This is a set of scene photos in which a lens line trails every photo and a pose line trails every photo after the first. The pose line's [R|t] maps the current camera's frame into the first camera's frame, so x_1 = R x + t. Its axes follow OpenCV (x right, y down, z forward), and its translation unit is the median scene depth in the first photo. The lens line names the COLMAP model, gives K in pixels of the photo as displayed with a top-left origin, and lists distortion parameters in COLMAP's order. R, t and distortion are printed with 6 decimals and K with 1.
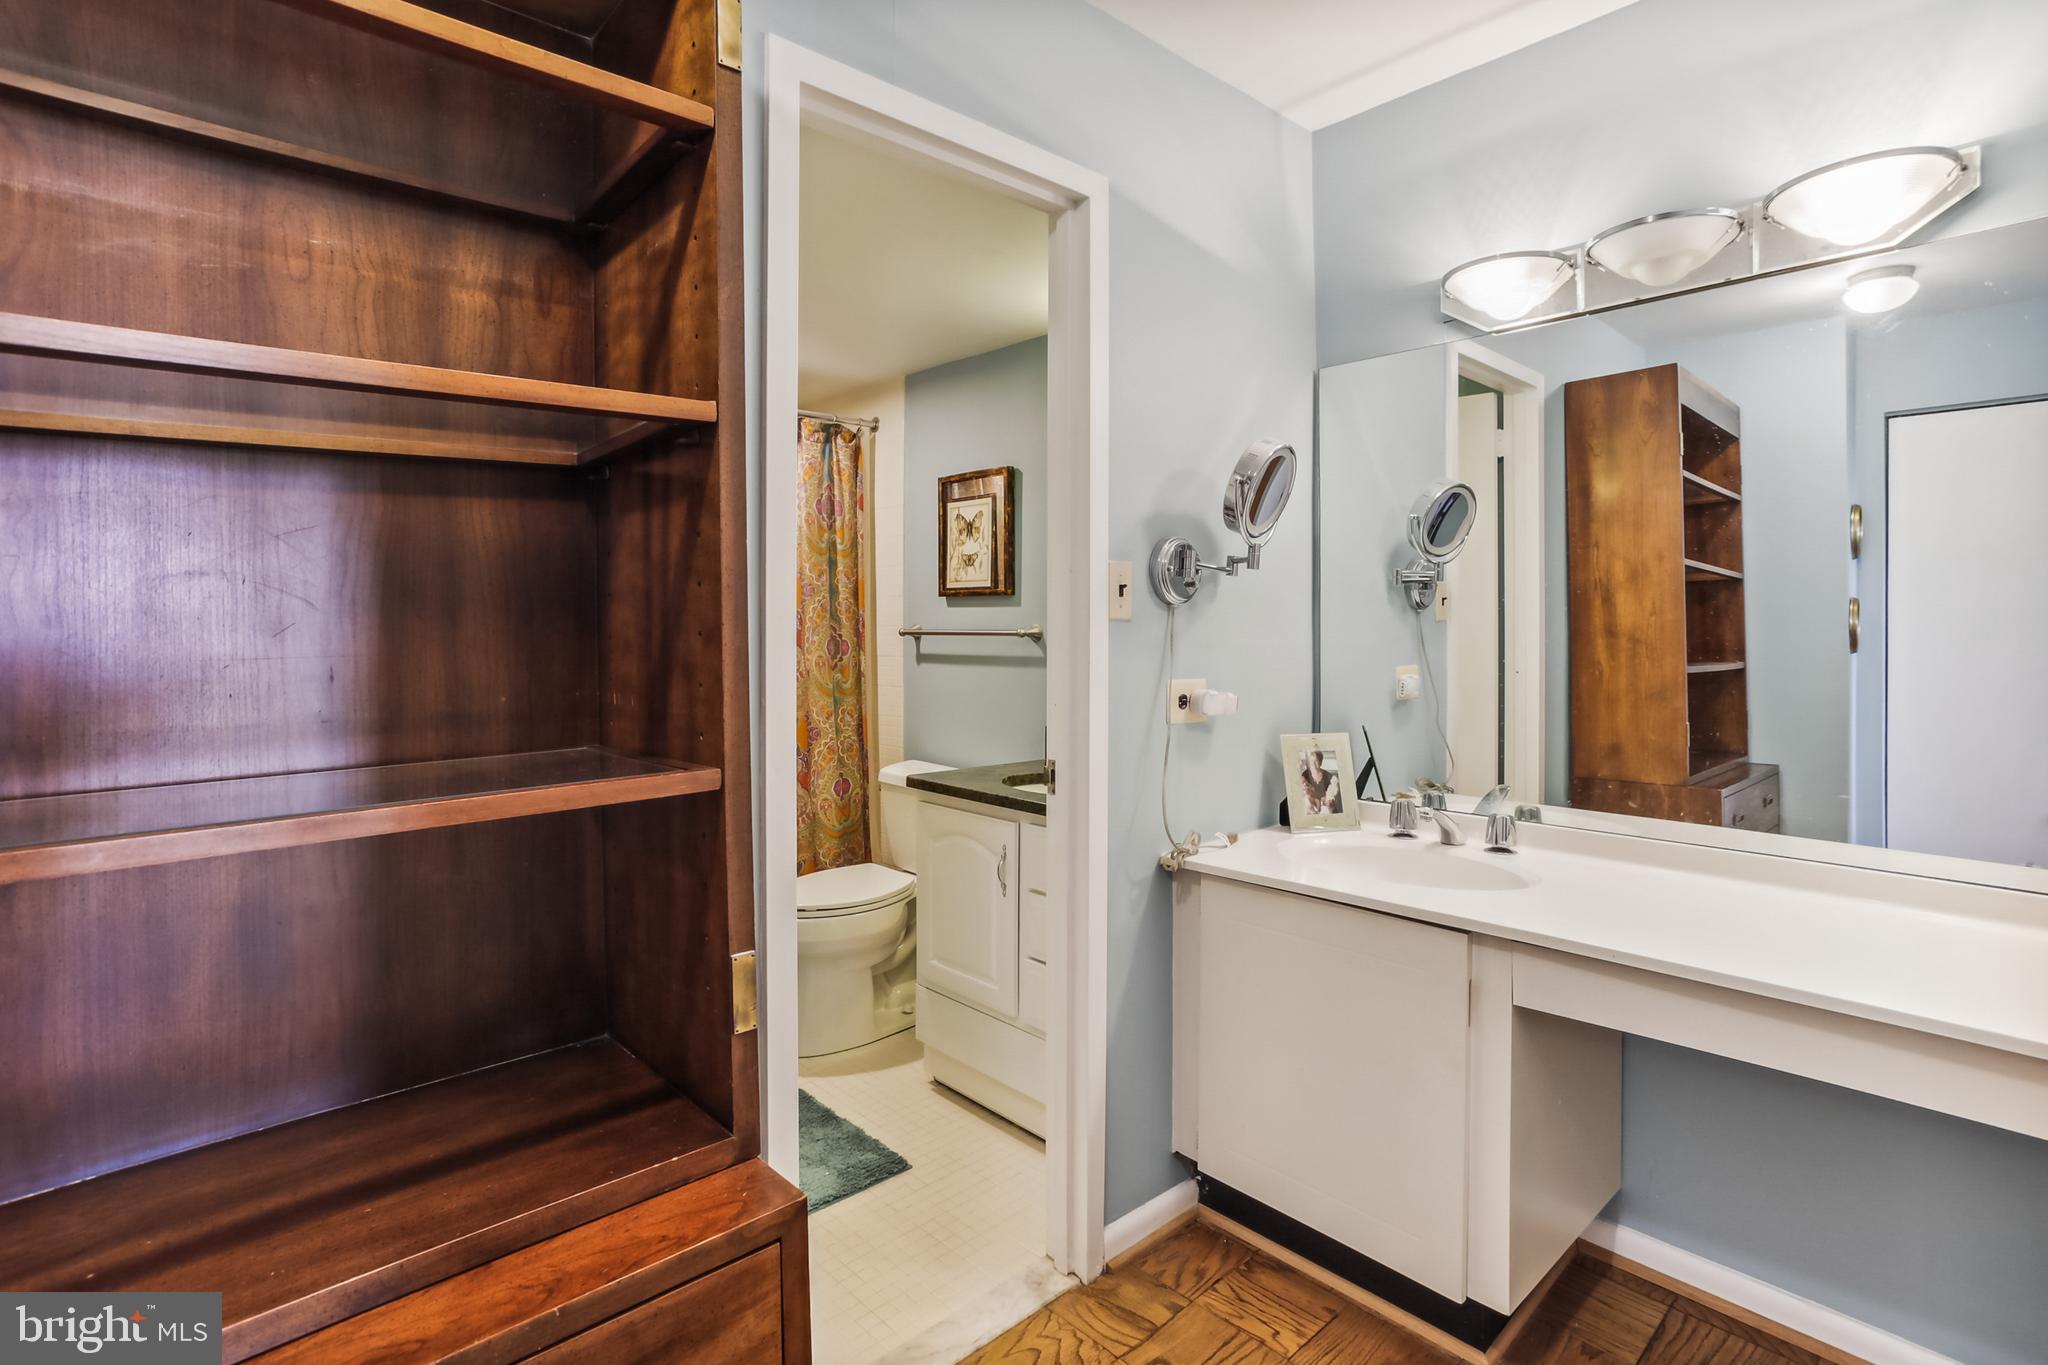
lens RADIAL K [[1009.0, 0, 991.2], [0, 1009.0, 640.0], [0, 0, 1]] dist [-0.043407, 0.026391]
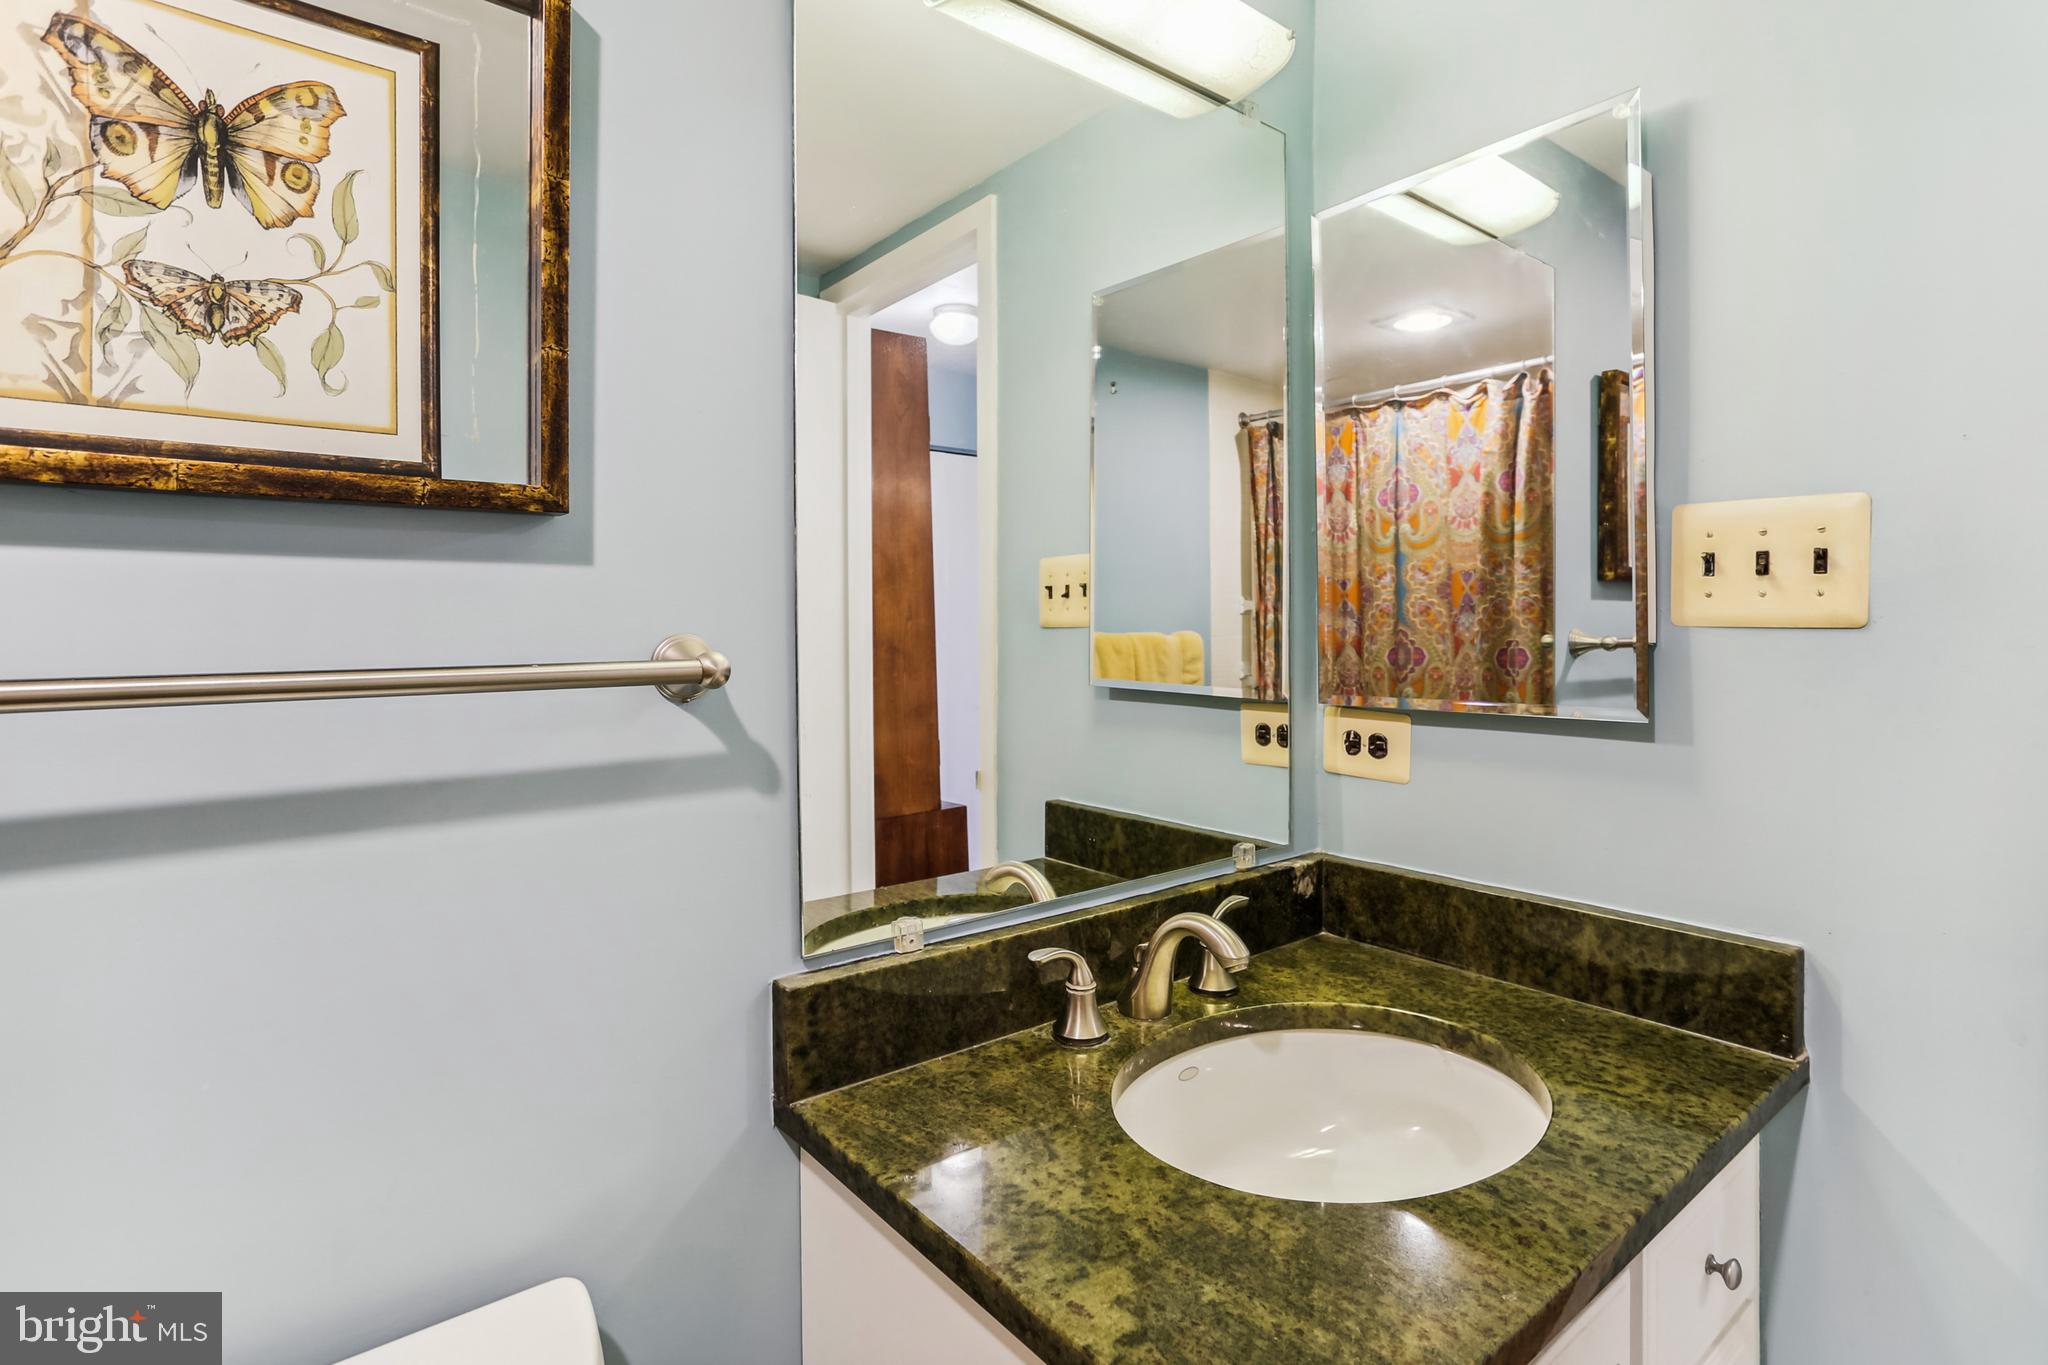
lens RADIAL K [[1009.0, 0, 1024.9], [0, 1009.0, 646.3], [0, 0, 1]] dist [-0.043407, 0.026391]
pose [[0.046027, -0.018858, 0.998762, -0.188693], [0.025012, 0.999530, 0.017720, -0.013413], [-0.998627, 0.024165, 0.046477, 0.779006]]
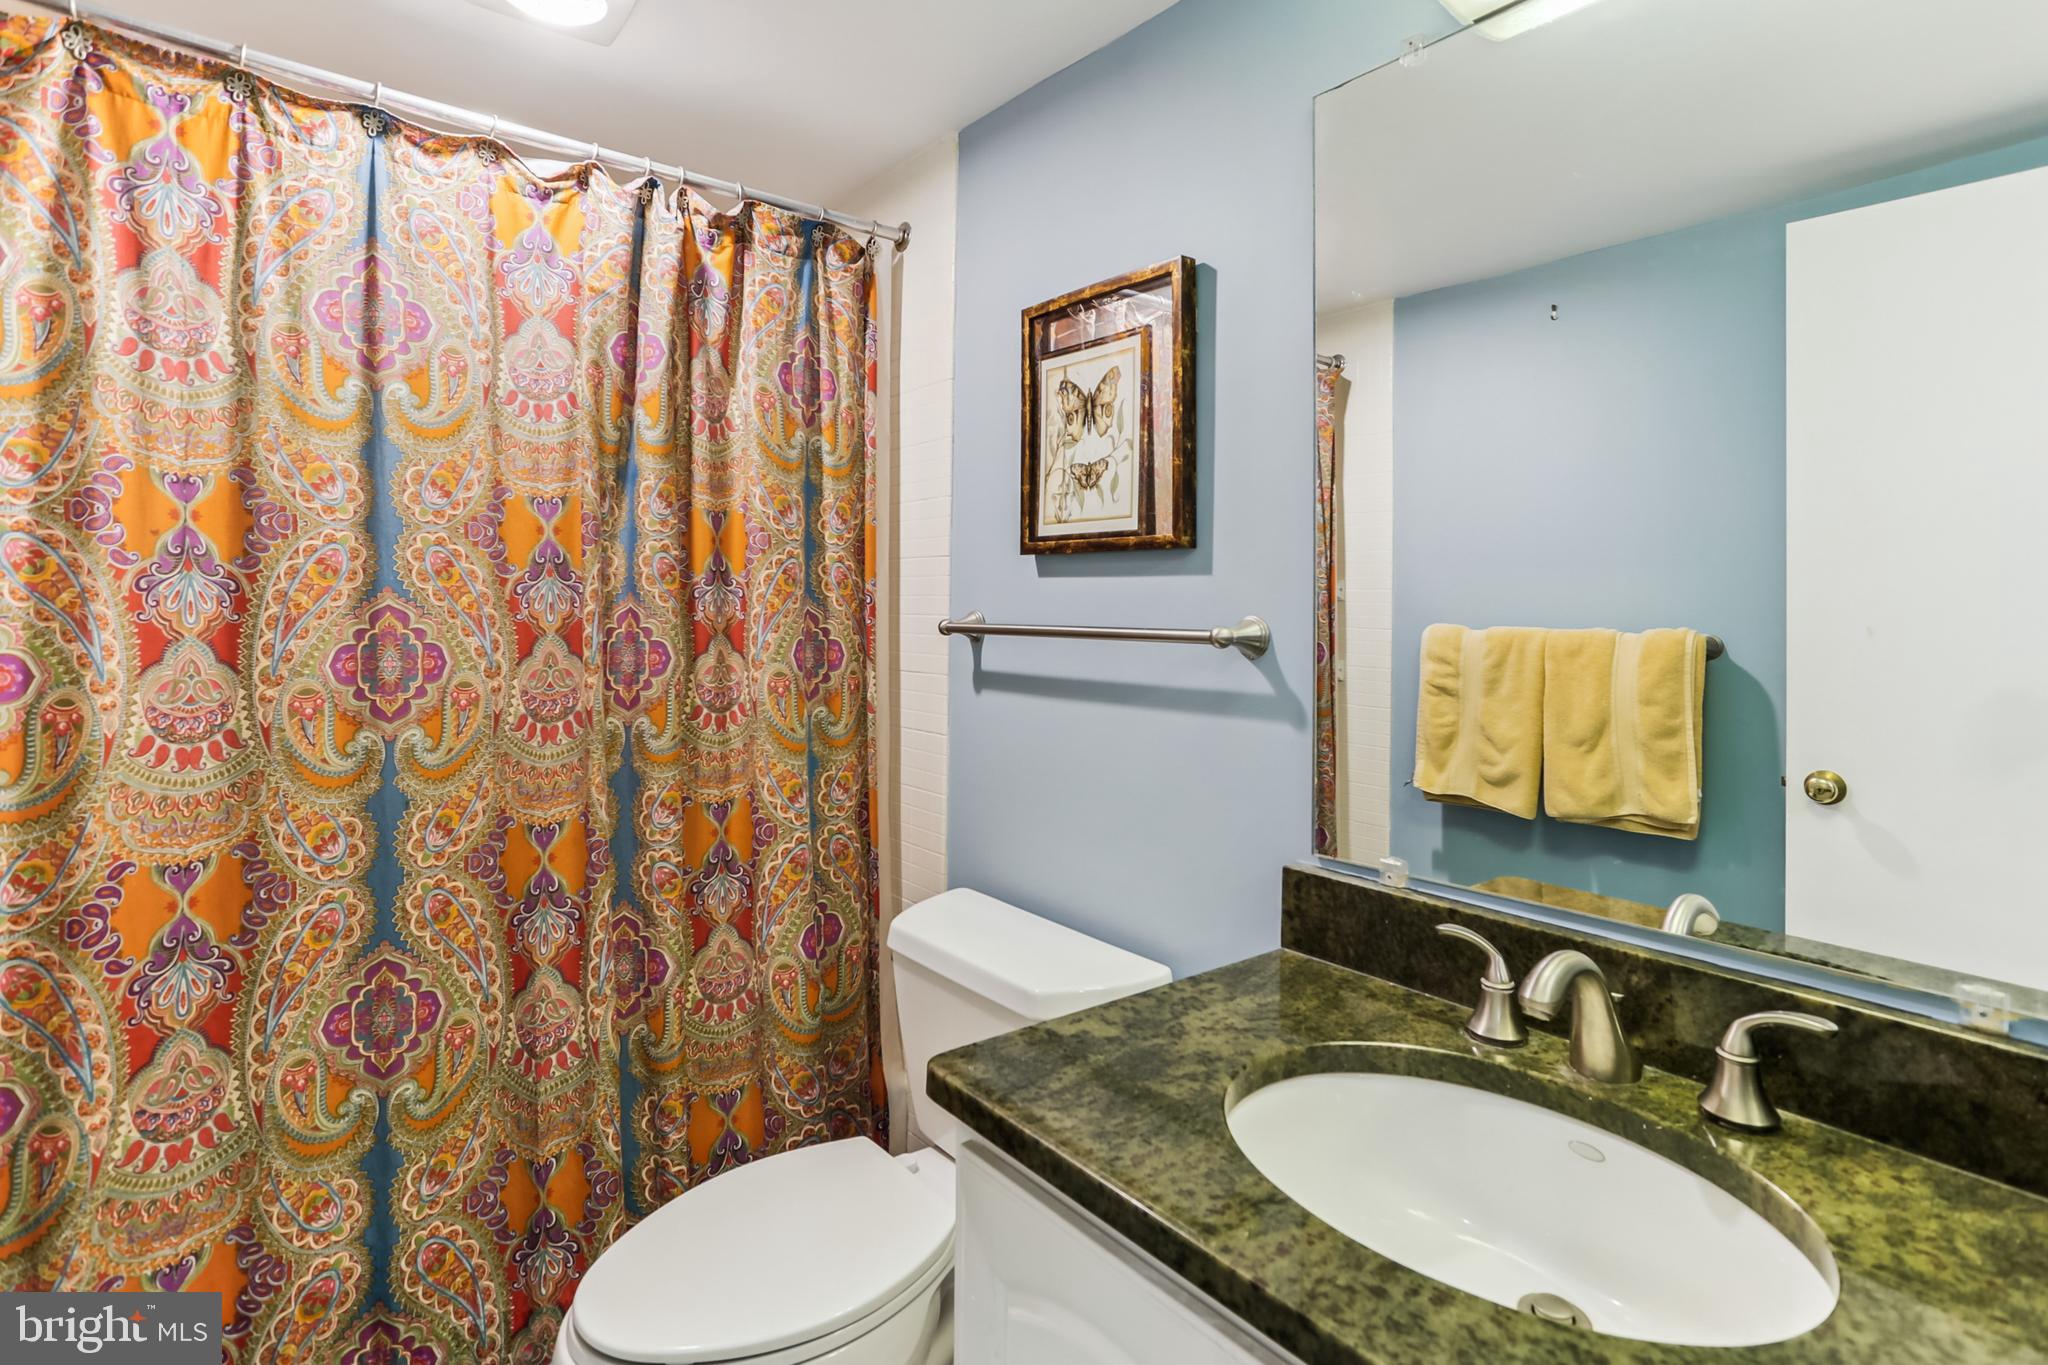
lens RADIAL K [[1009.0, 0, 1007.3], [0, 1009.0, 581.7], [0, 0, 1]] dist [-0.043407, 0.026391]
pose [[0.998622, 0.009168, -0.051676, -0.031912], [-0.011108, 0.999239, -0.037382, -0.011741], [0.051294, 0.037904, 0.997964, 0.497878]]
